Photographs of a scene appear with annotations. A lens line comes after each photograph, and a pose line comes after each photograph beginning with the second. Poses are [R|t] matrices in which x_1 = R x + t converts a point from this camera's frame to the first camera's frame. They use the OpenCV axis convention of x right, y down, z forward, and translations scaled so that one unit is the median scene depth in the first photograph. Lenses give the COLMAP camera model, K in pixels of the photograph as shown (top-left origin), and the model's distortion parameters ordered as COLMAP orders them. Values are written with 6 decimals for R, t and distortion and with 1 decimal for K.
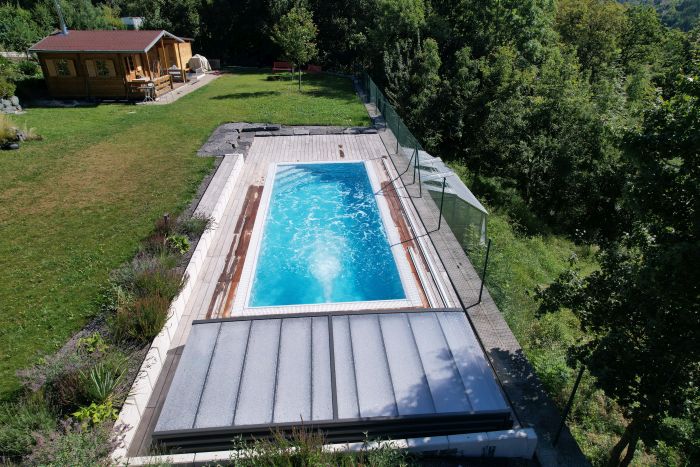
lens RADIAL K [[448.4, 0, 353.7], [0, 448.4, 234.6], [0, 0, 1]] dist [-0.074978, 0.064213]
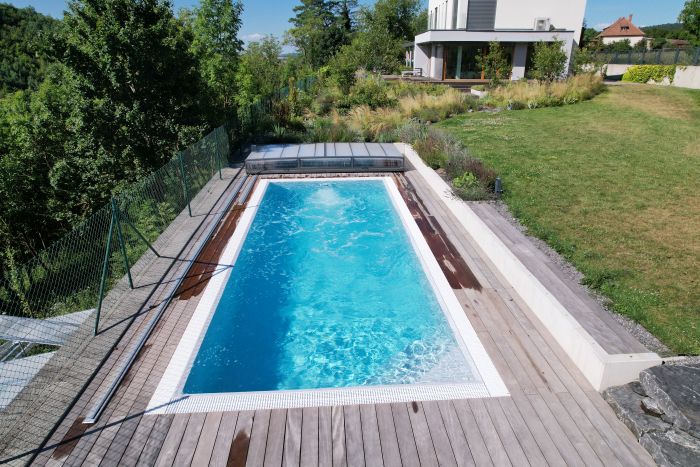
lens RADIAL K [[448.4, 0, 353.7], [0, 448.4, 234.6], [0, 0, 1]] dist [-0.074978, 0.064213]
pose [[-0.999818, -0.006128, 0.018042, -0.100726], [0.009834, 0.645093, 0.764040, -0.481542], [-0.016321, 0.764079, -0.644916, 1.203433]]
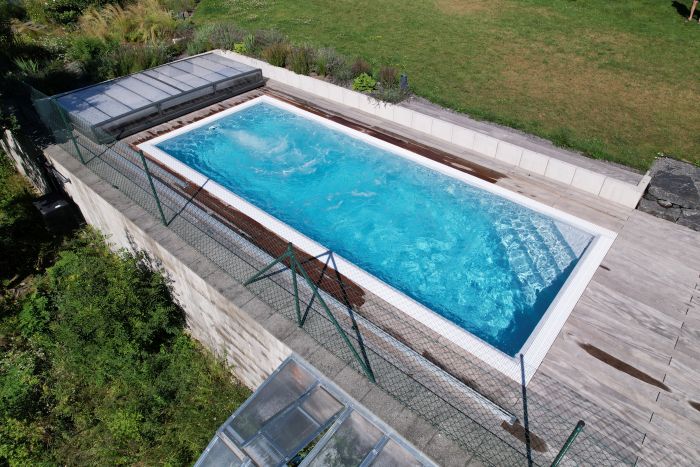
lens RADIAL K [[448.4, 0, 353.7], [0, 448.4, 234.6], [0, 0, 1]] dist [-0.074978, 0.064213]
pose [[-0.714514, 0.440435, -0.543587, 0.270808], [-0.328972, 0.474212, 0.816640, -0.476884], [0.617452, 0.762326, -0.193940, 1.004339]]
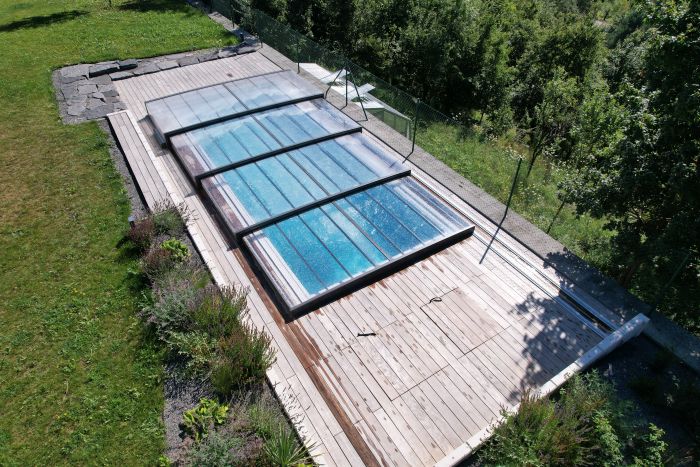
lens RADIAL K [[448.4, 0, 353.7], [0, 448.4, 234.6], [0, 0, 1]] dist [-0.074978, 0.064213]
pose [[0.885890, -0.301895, 0.352220, -0.255516], [0.216081, 0.940409, 0.262566, -0.097495], [-0.410498, -0.156496, 0.898332, 0.102440]]
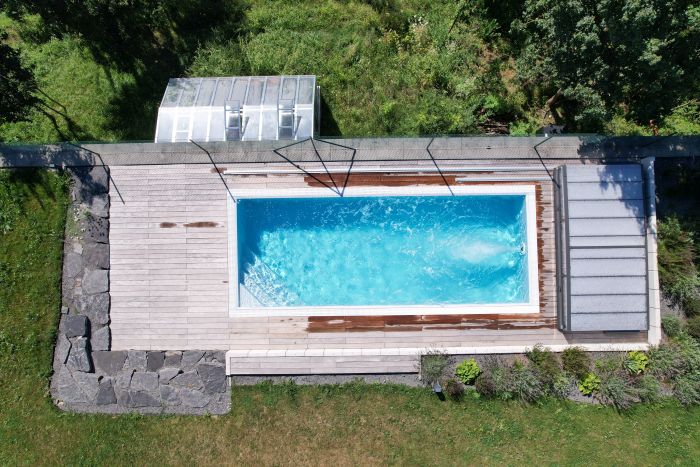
lens RADIAL K [[448.4, 0, 353.7], [0, 448.4, 234.6], [0, 0, 1]] dist [-0.074978, 0.064213]
pose [[0.067513, -0.997171, 0.033032, -0.057673], [0.466402, 0.060810, 0.882480, -0.828603], [-0.881993, -0.044173, 0.469188, 0.484664]]
